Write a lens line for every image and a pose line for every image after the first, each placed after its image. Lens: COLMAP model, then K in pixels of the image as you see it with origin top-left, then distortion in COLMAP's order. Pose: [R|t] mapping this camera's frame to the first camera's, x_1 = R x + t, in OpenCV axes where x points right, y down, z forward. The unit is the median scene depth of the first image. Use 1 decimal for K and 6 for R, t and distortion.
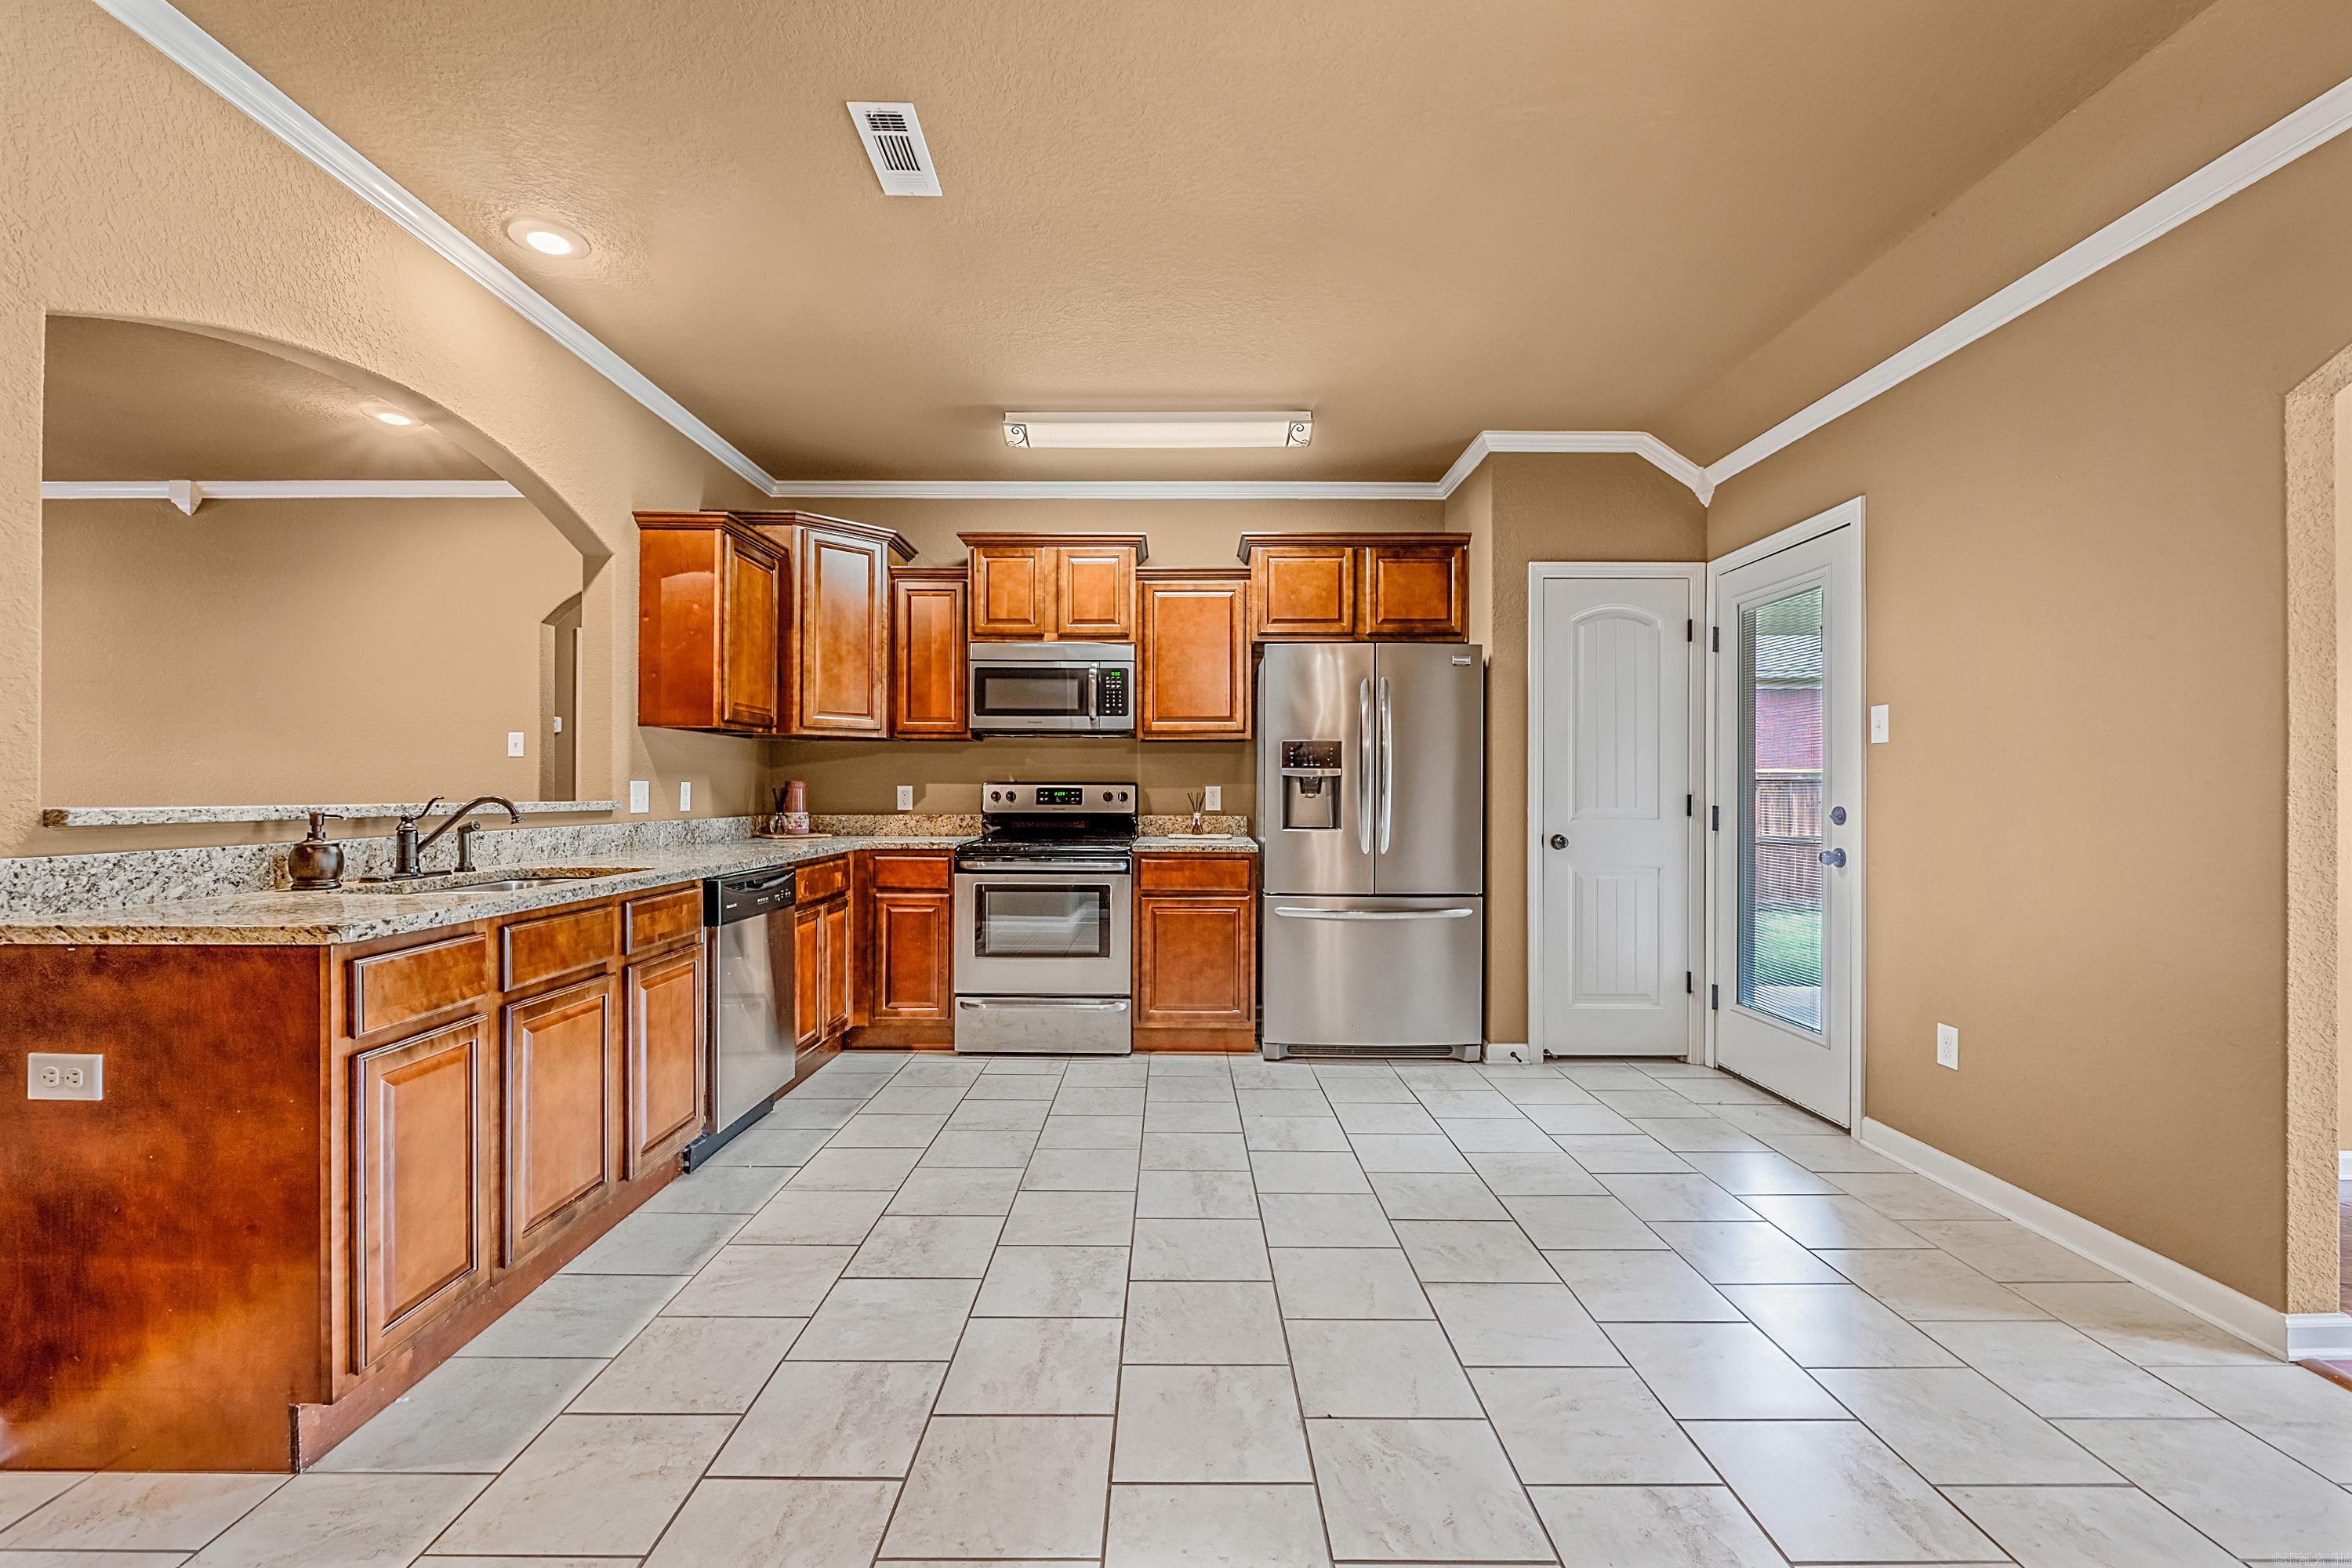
lens RADIAL K [[996.5, 0, 1176.0], [0, 996.5, 784.0], [0, 0, 1]] dist [-0.004038, -0.000808]
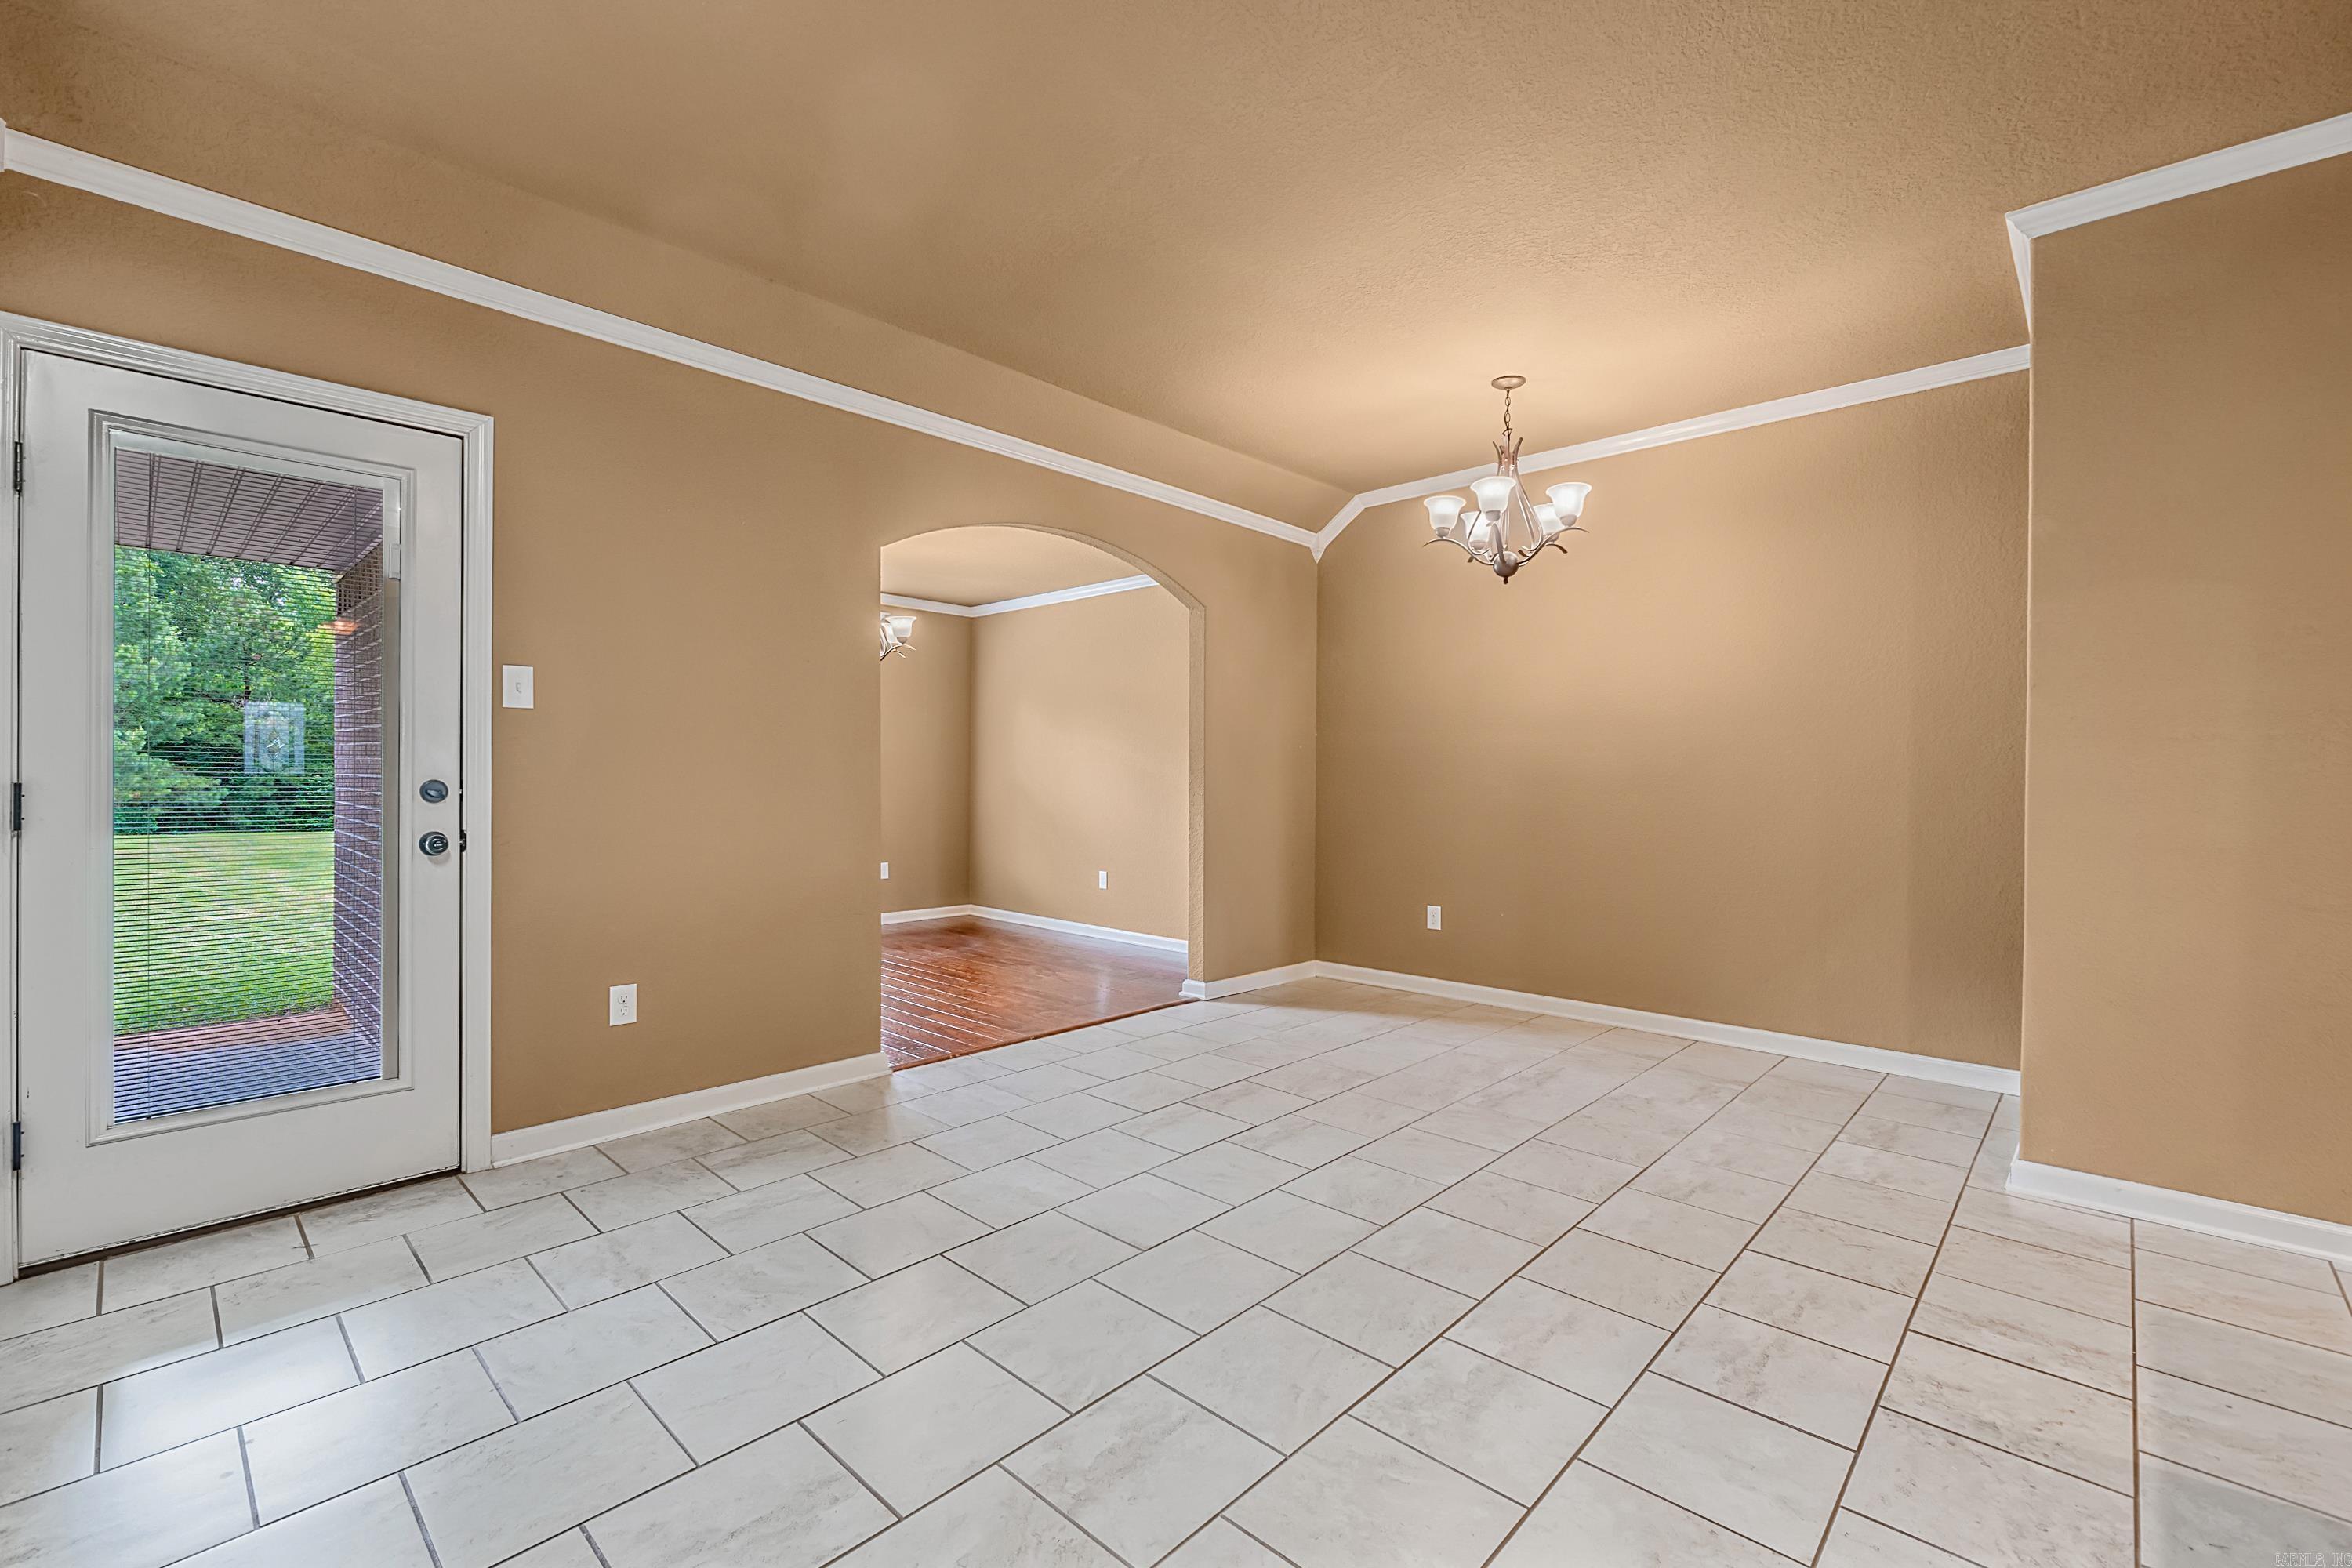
lens RADIAL K [[998.8, 0, 1176.0], [0, 998.8, 784.0], [0, 0, 1]] dist [-0.002233, -0.000371]
pose [[-0.723851, -0.013459, 0.689825, -0.272790], [-0.013580, 0.999894, 0.005259, 0.011183], [-0.689823, -0.005561, -0.723957, 0.990913]]
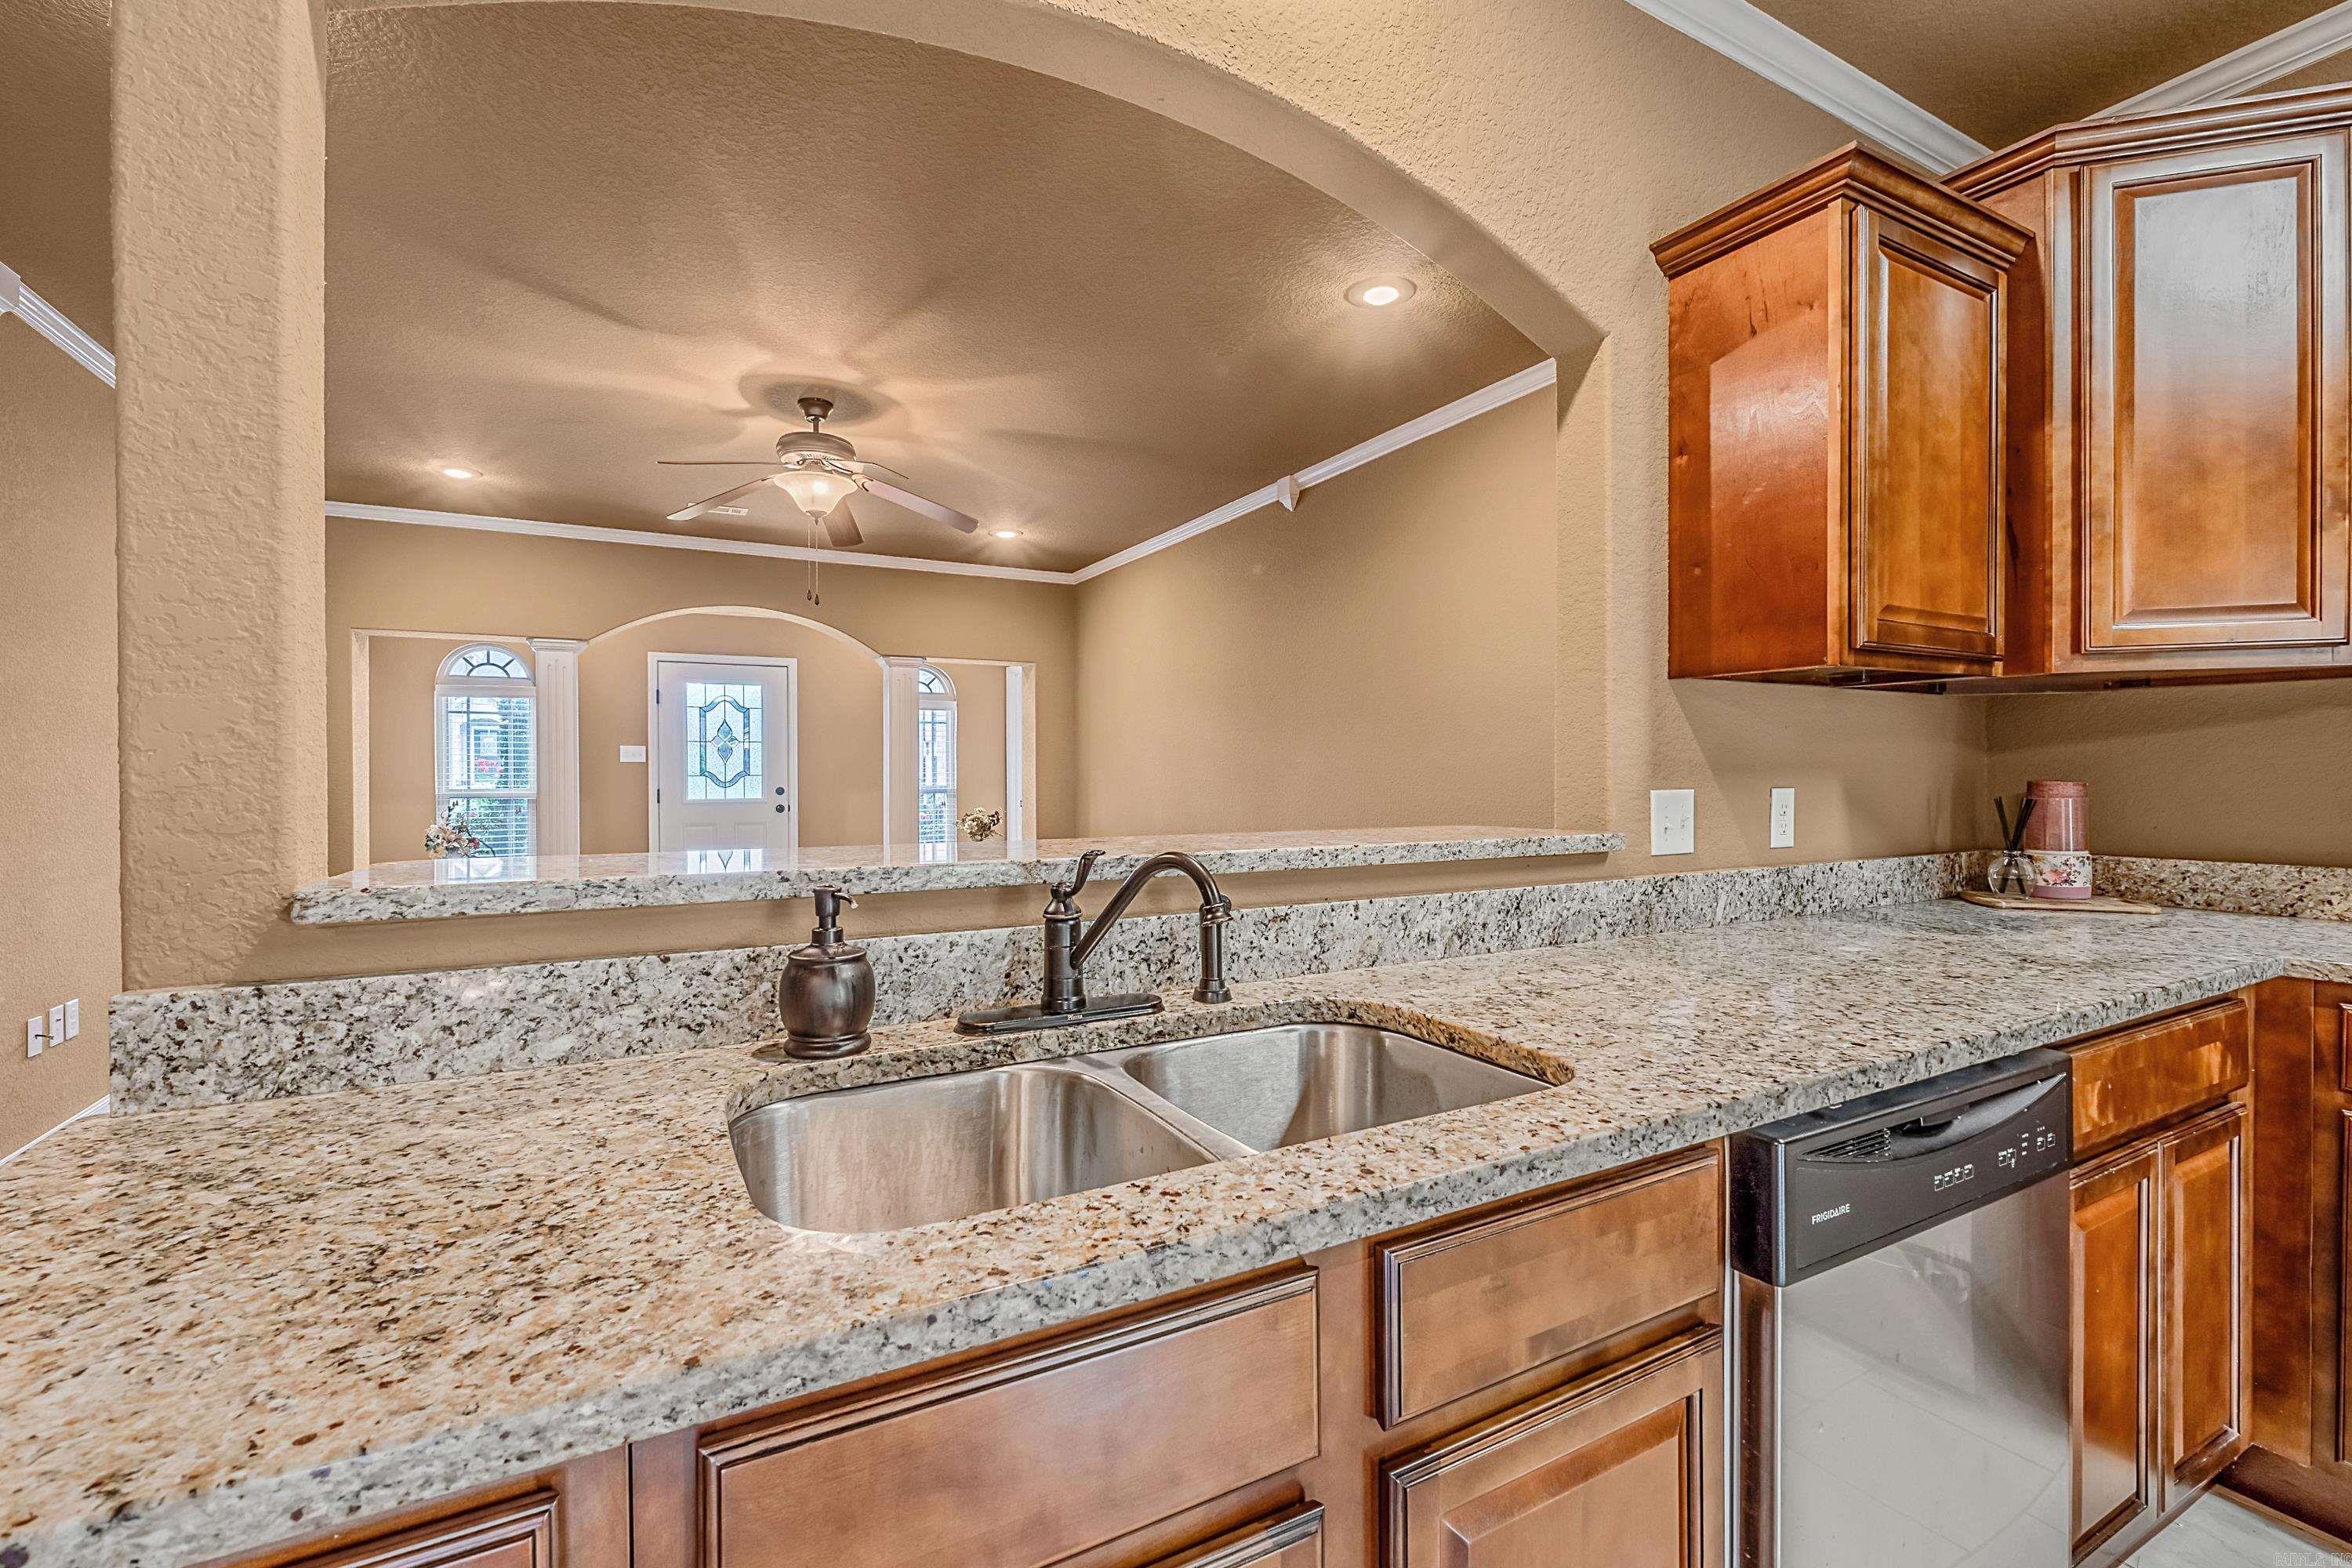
lens RADIAL K [[1003.3, 0, 1172.8], [0, 1003.3, 777.6], [0, 0, 1]] dist [-0.004039, -0.000742]
pose [[0.474908, 0.002069, -0.880033, -0.203050], [0.009266, 0.999930, 0.007351, -0.014018], [0.879987, -0.011646, 0.474856, 0.507297]]
